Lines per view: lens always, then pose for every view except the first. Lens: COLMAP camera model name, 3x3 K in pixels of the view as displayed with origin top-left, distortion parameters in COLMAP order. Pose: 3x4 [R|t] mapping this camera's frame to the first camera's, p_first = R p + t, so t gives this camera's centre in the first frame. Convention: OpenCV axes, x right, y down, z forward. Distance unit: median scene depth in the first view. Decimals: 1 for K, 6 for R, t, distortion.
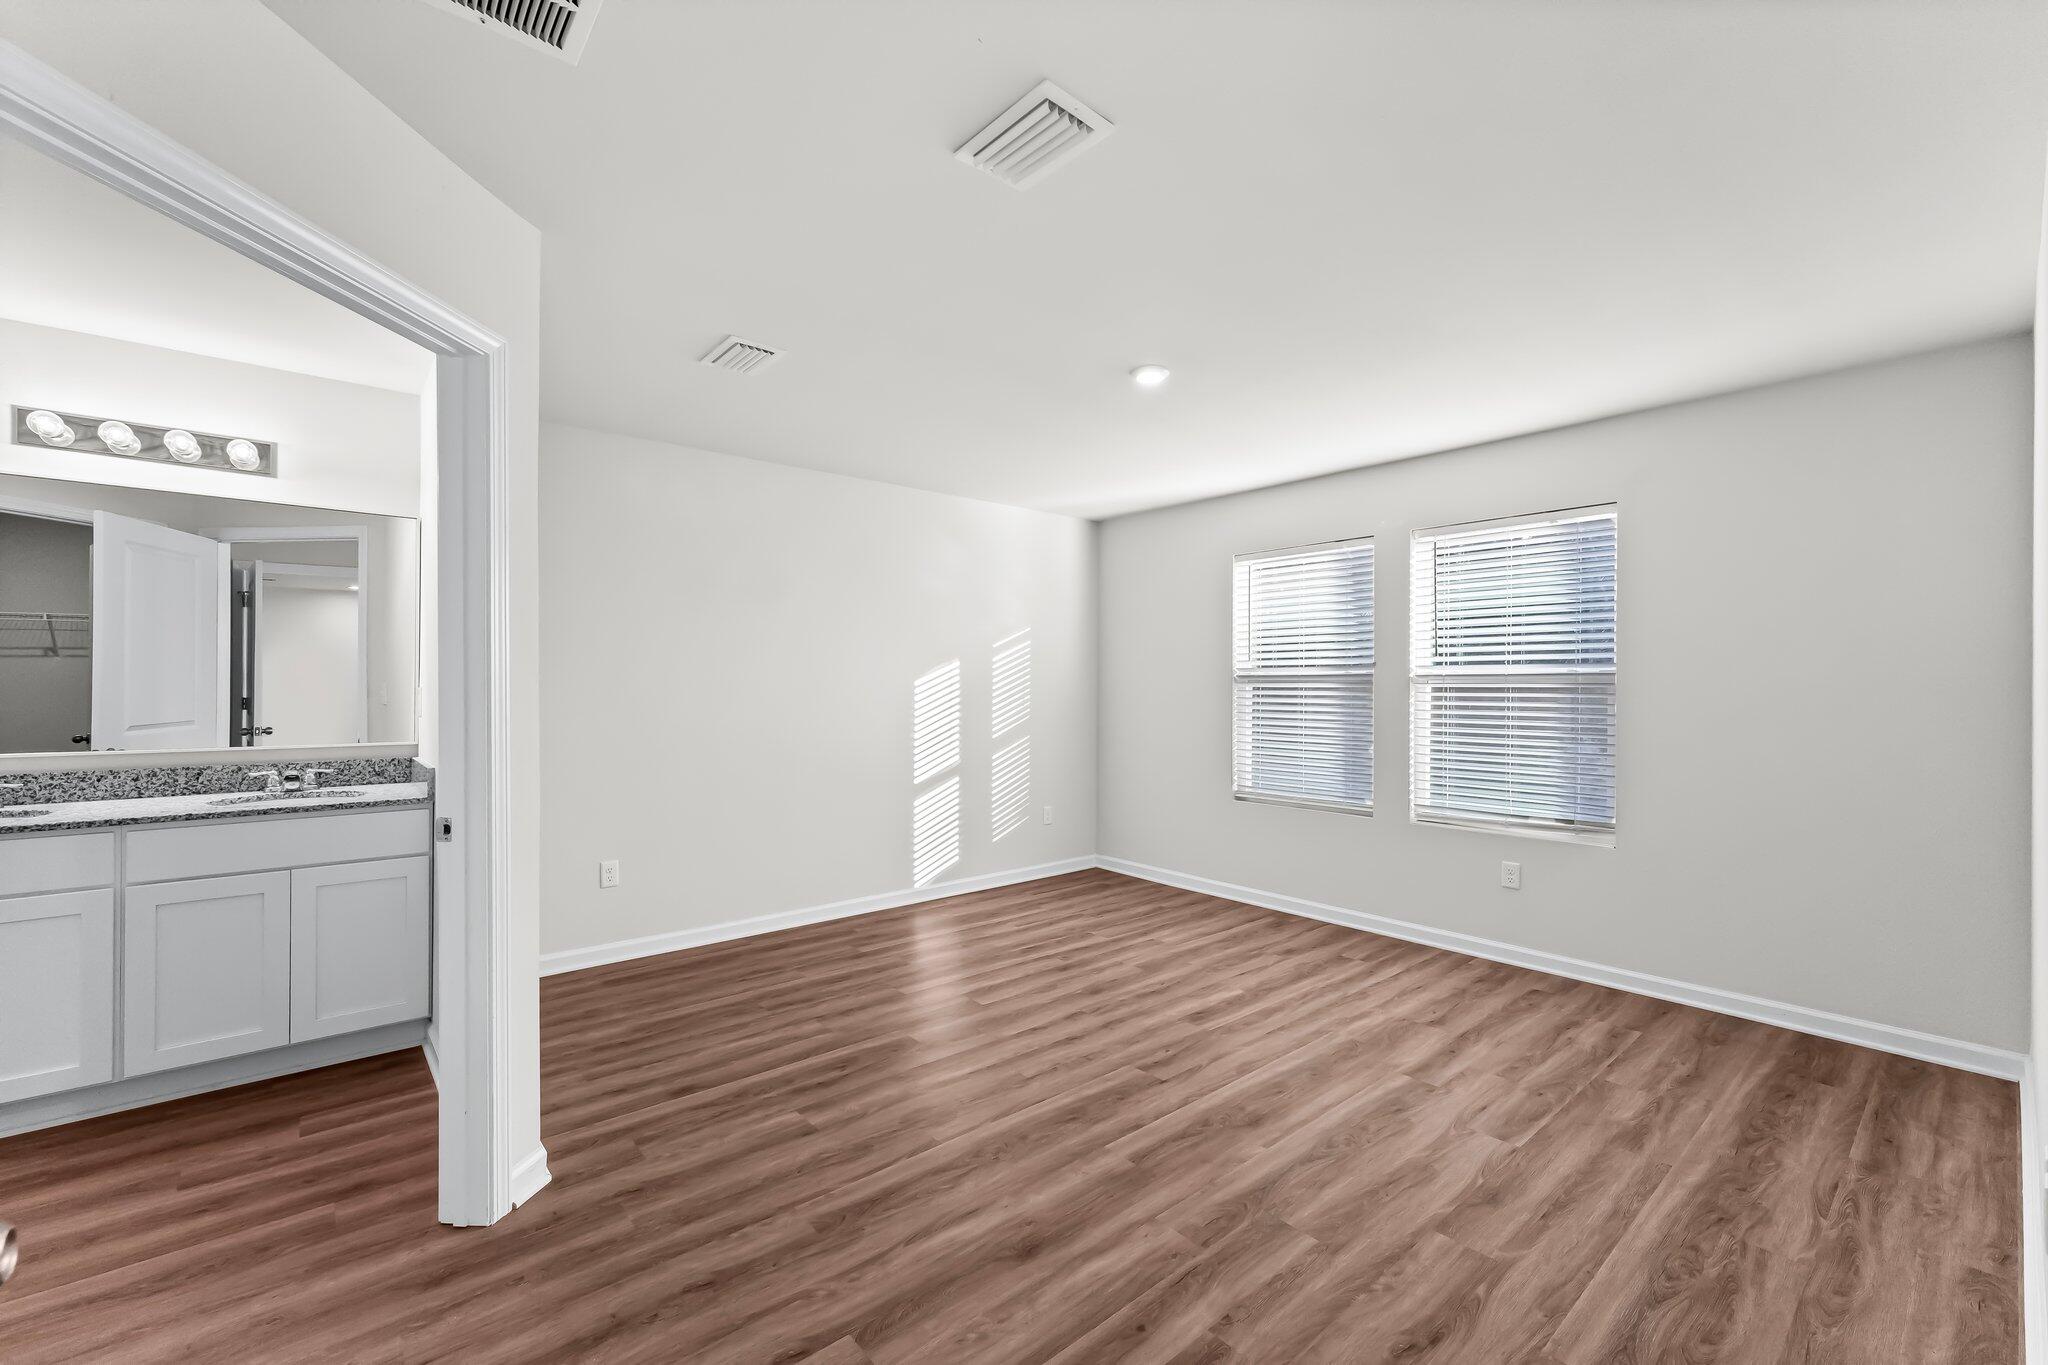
lens RADIAL K [[841.8, 0, 1015.7], [0, 841.8, 687.7], [0, 0, 1]] dist [-0.002401, -0.000067]
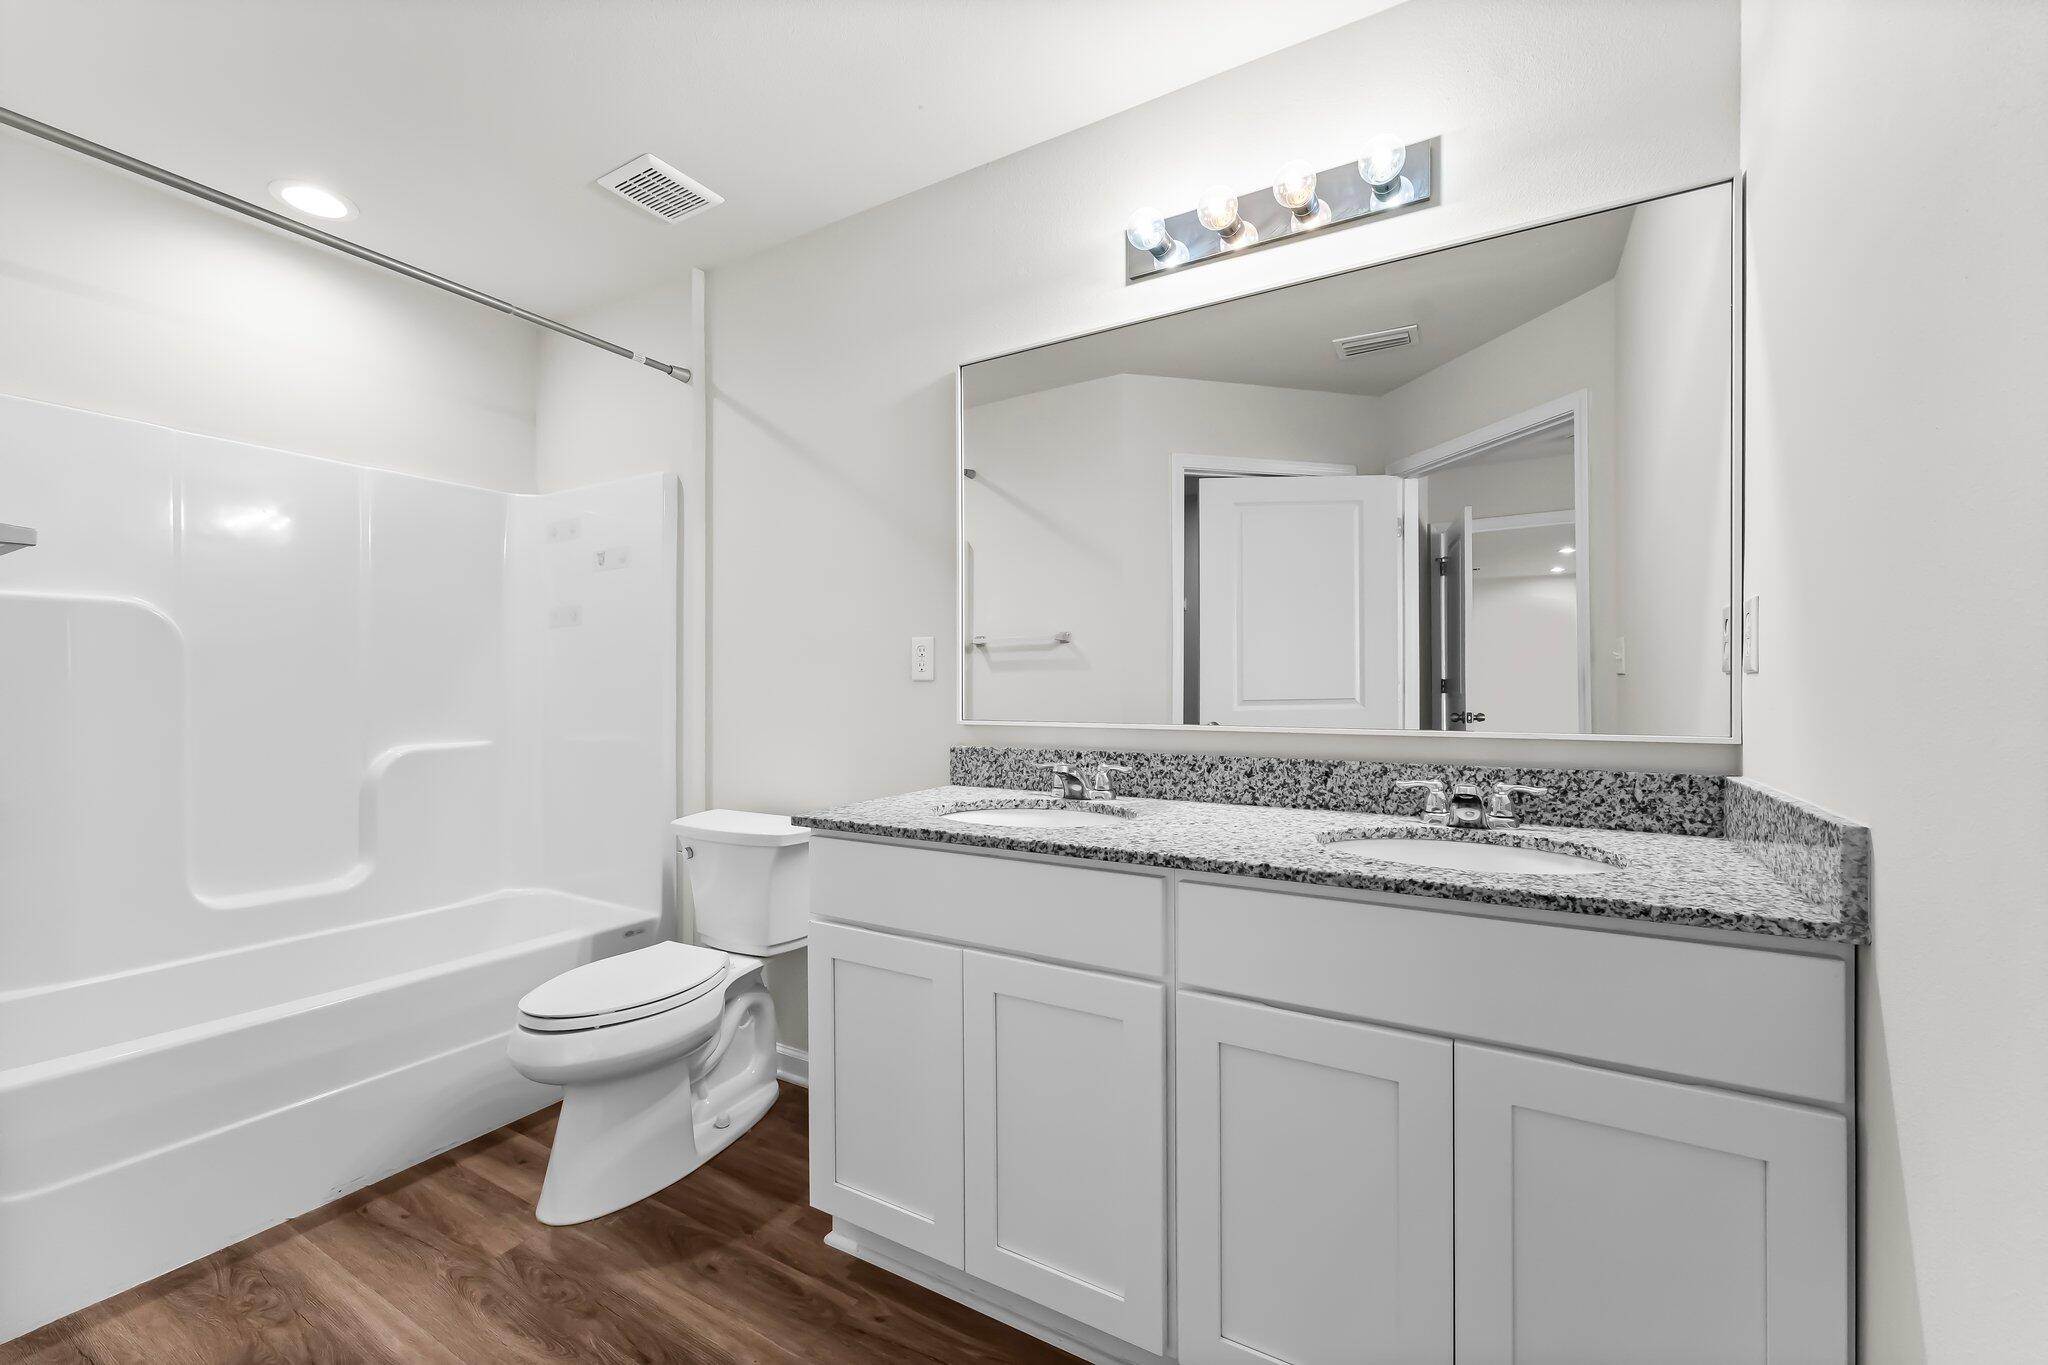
lens RADIAL K [[841.8, 0, 1019.1], [0, 841.8, 687.9], [0, 0, 1]] dist [-0.002401, -0.000067]
pose [[0.321967, -0.002162, -0.946749, -0.493893], [0.005465, 0.999985, -0.000425, 0.043387], [0.946735, -0.005037, 0.321974, 0.609442]]
